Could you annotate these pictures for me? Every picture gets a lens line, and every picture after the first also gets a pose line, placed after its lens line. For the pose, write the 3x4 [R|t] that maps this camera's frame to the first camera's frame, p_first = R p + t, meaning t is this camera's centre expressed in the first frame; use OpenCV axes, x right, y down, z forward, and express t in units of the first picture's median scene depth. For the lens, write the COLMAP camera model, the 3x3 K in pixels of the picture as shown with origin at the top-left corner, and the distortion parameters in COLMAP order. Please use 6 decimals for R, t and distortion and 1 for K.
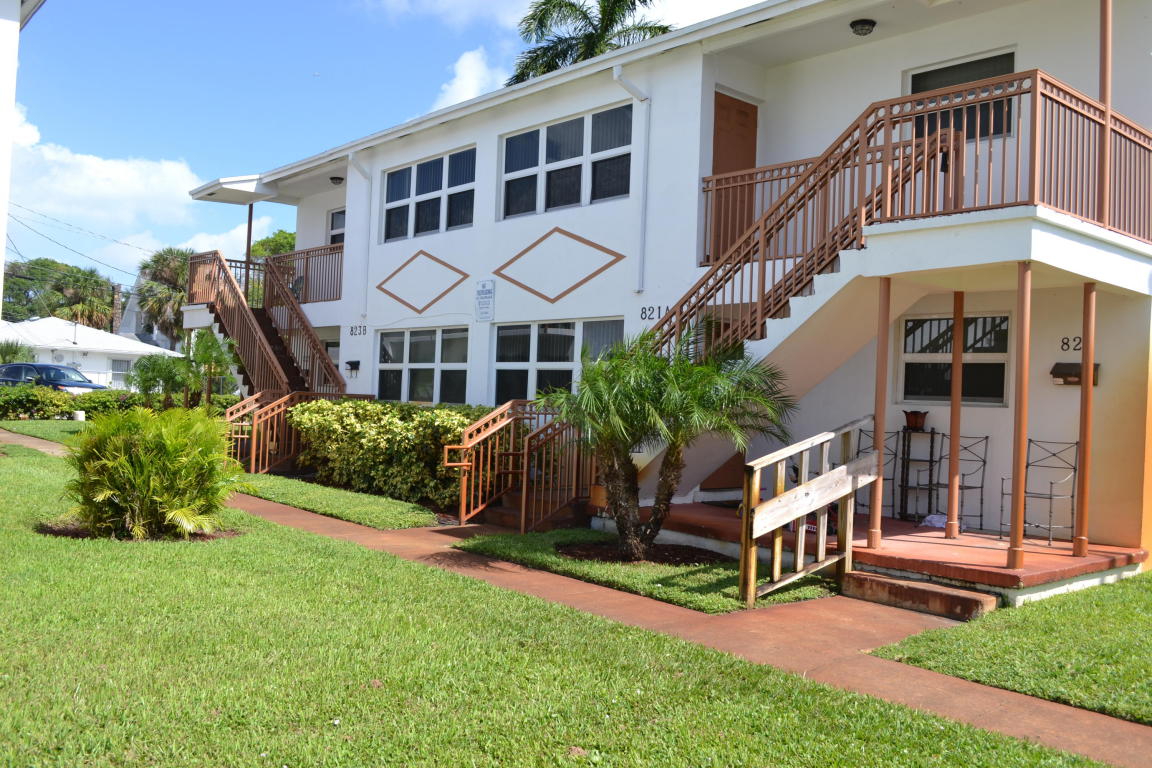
lens RADIAL K [[992.3, 0, 580.0], [0, 992.3, 379.9], [0, 0, 1]] dist [0.005314, -0.009741]
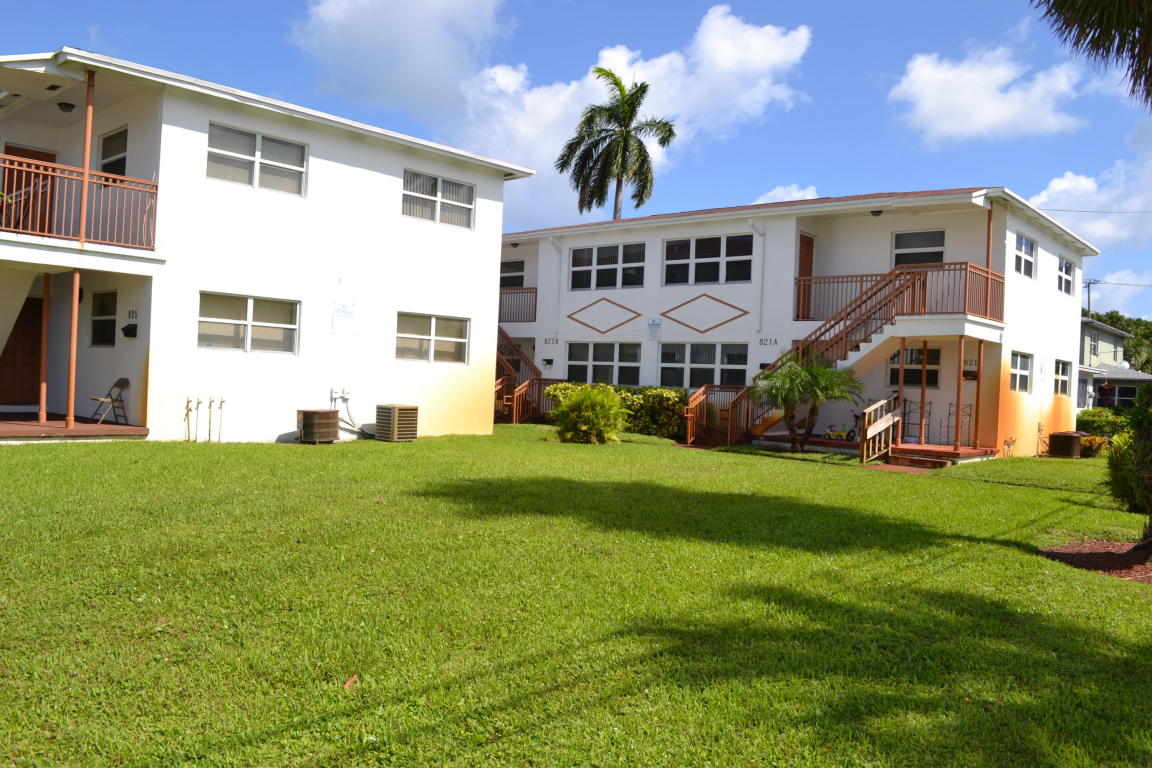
lens RADIAL K [[927.7, 0, 573.5], [0, 927.7, 384.4], [0, 0, 1]] dist [0.014931, 0.002718]
pose [[0.989961, 0.004643, 0.141265, -0.532491], [-0.009035, 0.999495, 0.030464, -0.031602], [-0.141053, -0.031435, 0.989503, -0.751981]]
